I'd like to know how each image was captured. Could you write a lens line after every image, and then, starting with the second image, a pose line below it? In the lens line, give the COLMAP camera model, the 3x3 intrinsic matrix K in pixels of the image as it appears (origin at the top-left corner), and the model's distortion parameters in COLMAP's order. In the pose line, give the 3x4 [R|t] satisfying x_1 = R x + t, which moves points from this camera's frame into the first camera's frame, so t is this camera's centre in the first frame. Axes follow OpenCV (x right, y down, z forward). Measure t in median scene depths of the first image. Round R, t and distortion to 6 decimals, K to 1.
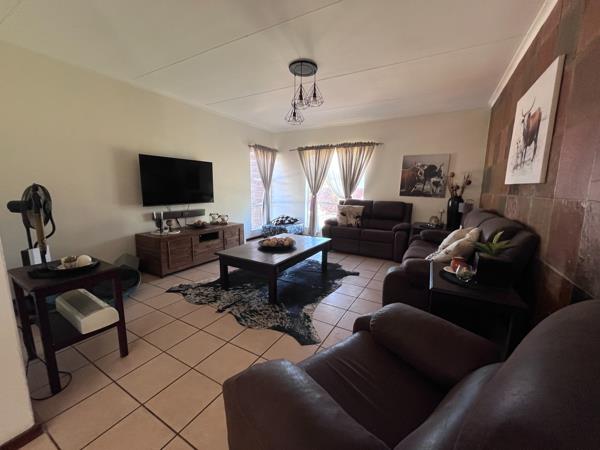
lens RADIAL K [[242.2, 0, 300.0], [0, 242.2, 225.0], [0, 0, 1]] dist [-0.000023, 0.000052]
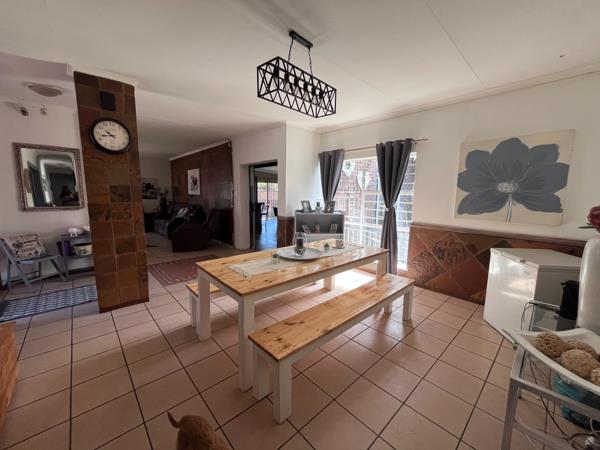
lens RADIAL K [[242.2, 0, 300.0], [0, 242.2, 225.0], [0, 0, 1]] dist [-0.000023, 0.000052]
pose [[0.300591, -0.134895, 0.944166, -1.063083], [0.138898, 0.985585, 0.096592, 0.077337], [-0.943585, 0.102108, 0.314994, -0.812603]]
